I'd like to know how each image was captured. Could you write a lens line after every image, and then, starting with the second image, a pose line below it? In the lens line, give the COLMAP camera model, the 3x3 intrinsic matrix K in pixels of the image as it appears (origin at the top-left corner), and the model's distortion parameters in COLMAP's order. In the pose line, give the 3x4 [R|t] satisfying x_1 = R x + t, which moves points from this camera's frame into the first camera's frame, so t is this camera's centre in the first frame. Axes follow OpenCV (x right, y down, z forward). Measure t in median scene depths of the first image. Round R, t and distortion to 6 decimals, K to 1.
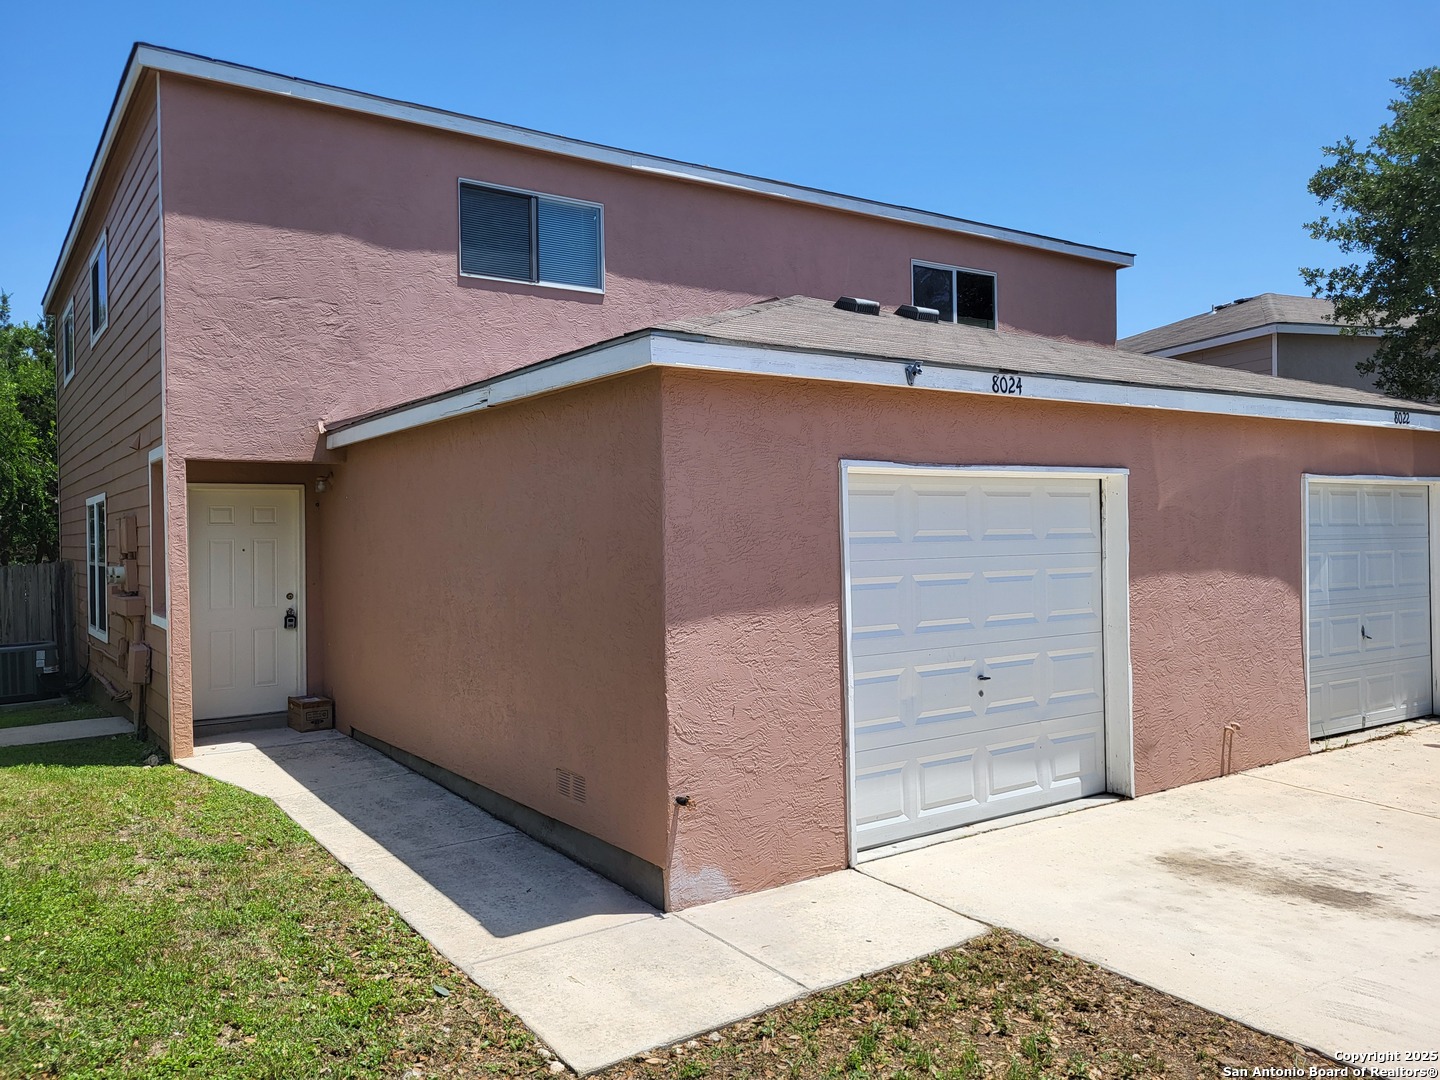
lens RADIAL K [[1091.7, 0, 720.0], [0, 1091.7, 540.0], [0, 0, 1]] dist [0.029565, -0.003588]
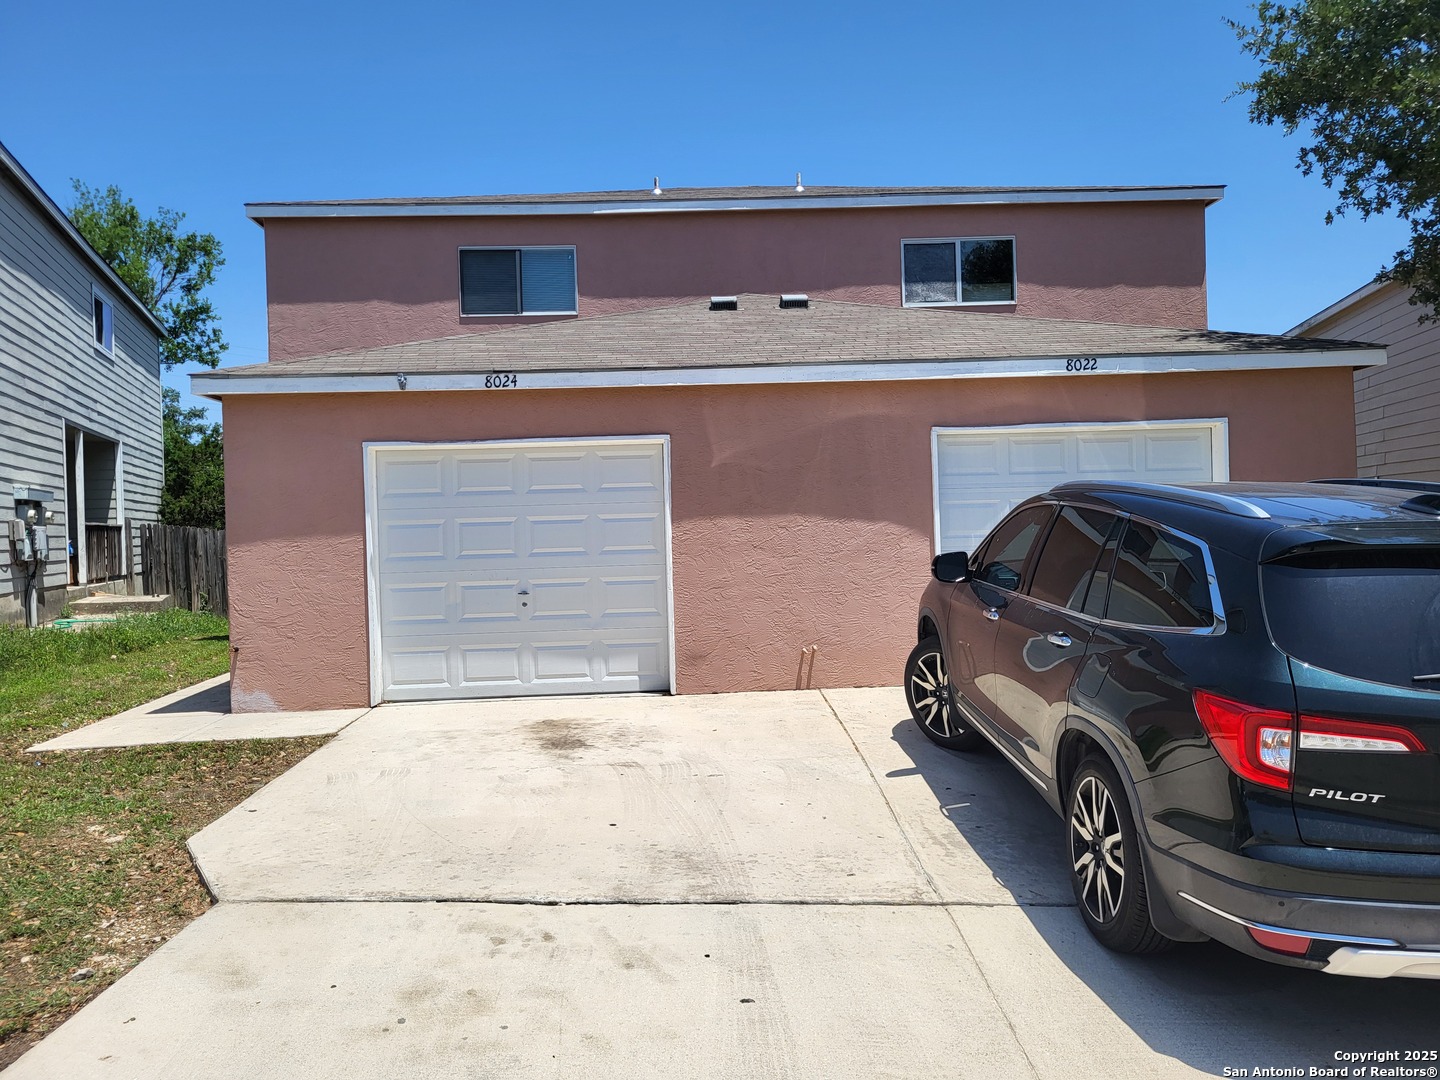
lens RADIAL K [[1091.7, 0, 720.0], [0, 1091.7, 540.0], [0, 0, 1]] dist [0.029565, -0.003588]
pose [[0.853255, -0.002723, -0.521487, 1.039302], [0.013829, 0.999753, 0.017406, 0.034098], [0.521311, -0.022064, 0.853082, -0.042214]]
